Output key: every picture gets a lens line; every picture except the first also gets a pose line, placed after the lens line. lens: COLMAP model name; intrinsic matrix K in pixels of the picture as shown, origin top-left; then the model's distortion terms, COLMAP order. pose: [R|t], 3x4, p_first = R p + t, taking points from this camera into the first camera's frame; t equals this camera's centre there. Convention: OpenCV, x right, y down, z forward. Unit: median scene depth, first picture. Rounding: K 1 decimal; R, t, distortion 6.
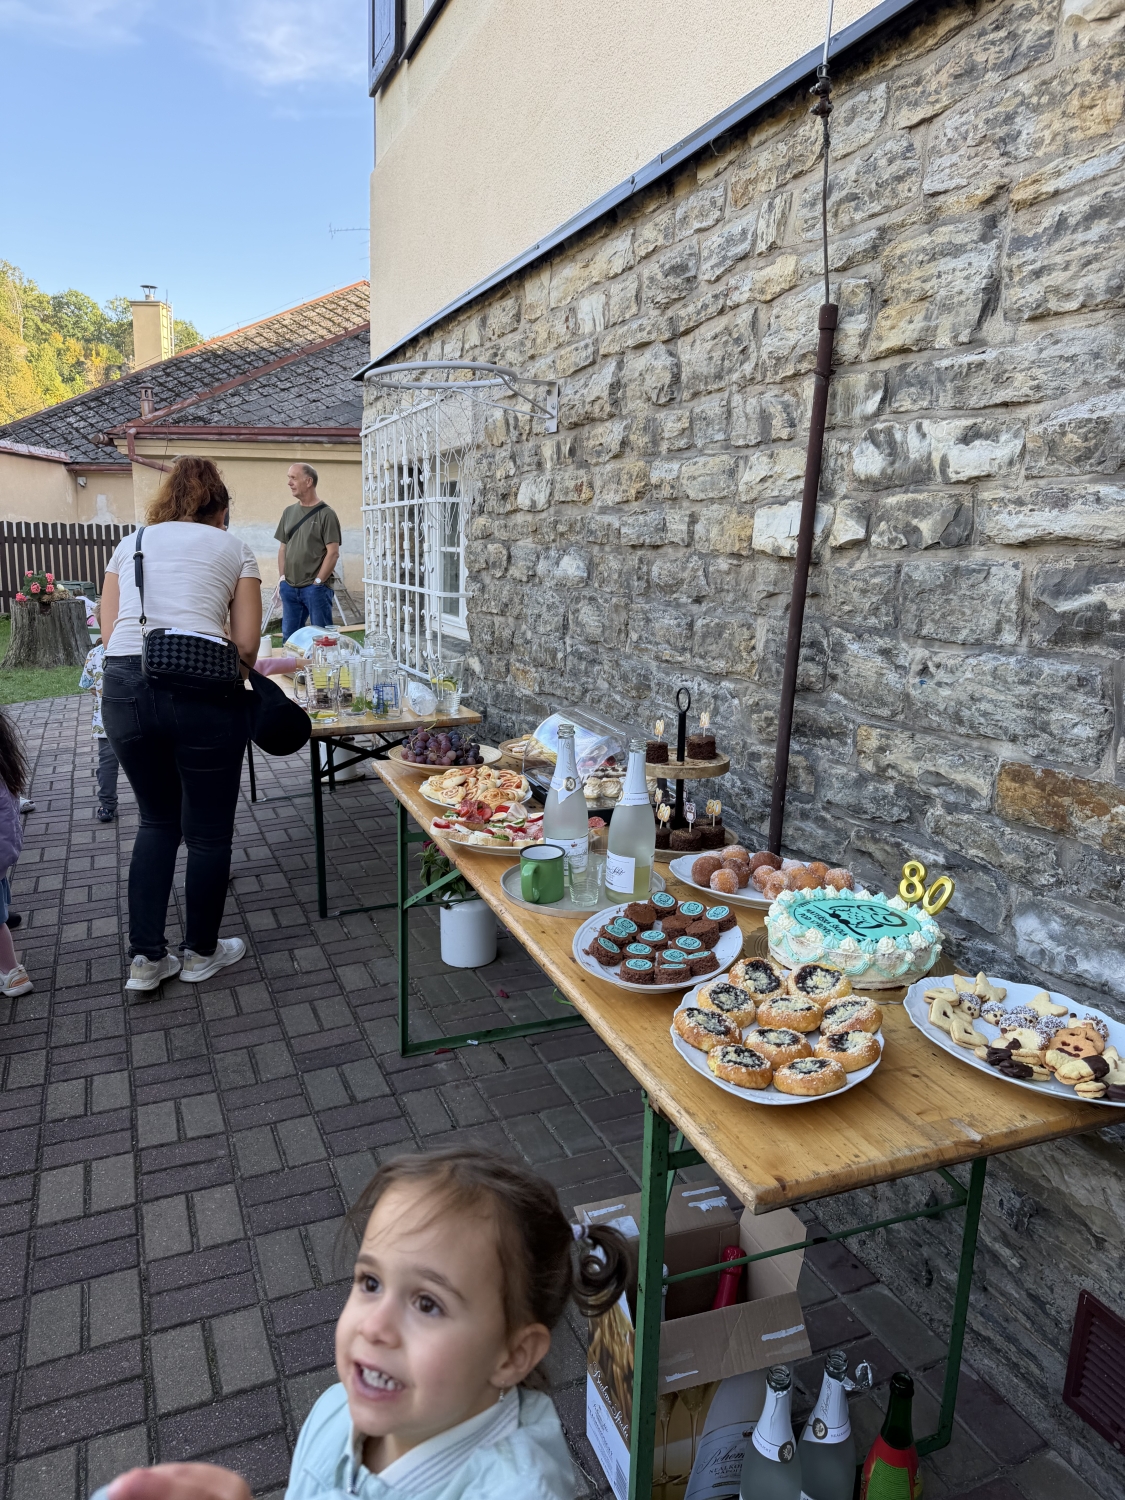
lens RADIAL K [[1053.4, 0, 566.1], [0, 1053.4, 748.4], [0, 0, 1]] dist [0.070385, -0.109371]
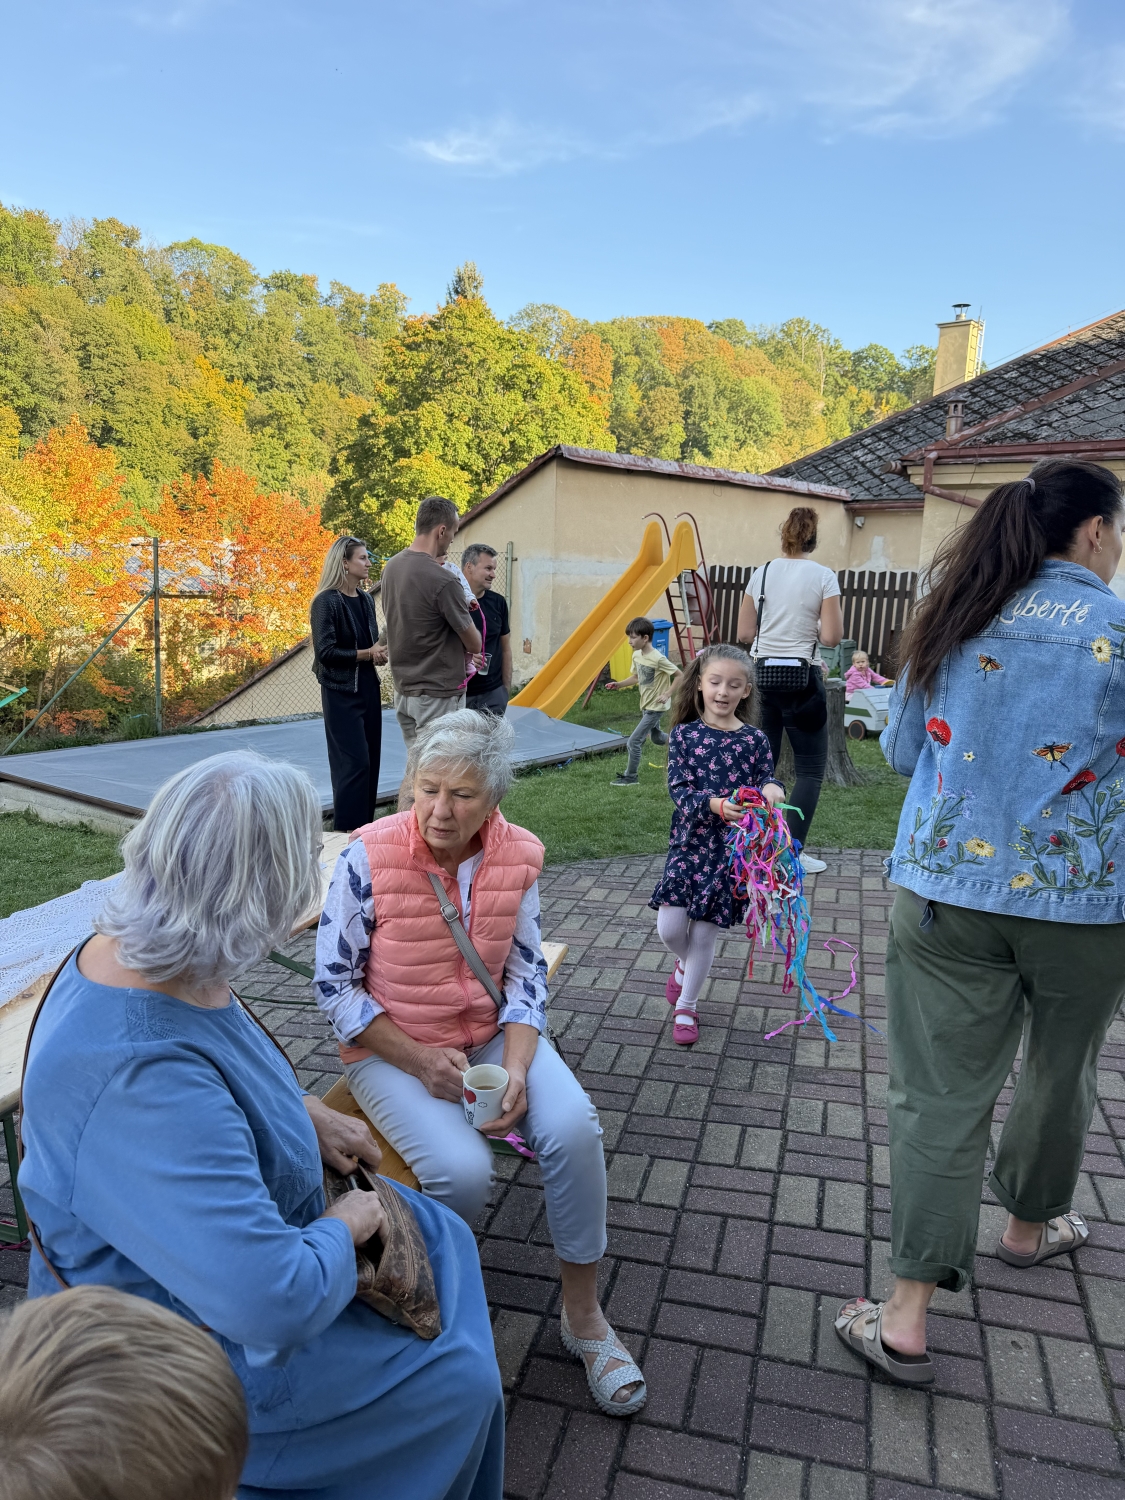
lens RADIAL K [[1053.4, 0, 564.2], [0, 1053.4, 755.4], [0, 0, 1]] dist [0.070385, -0.109371]
pose [[0.780193, 0.123843, -0.613158, -0.083178], [-0.143046, 0.989555, 0.017852, -0.039837], [0.608964, 0.073781, 0.789759, 0.172111]]
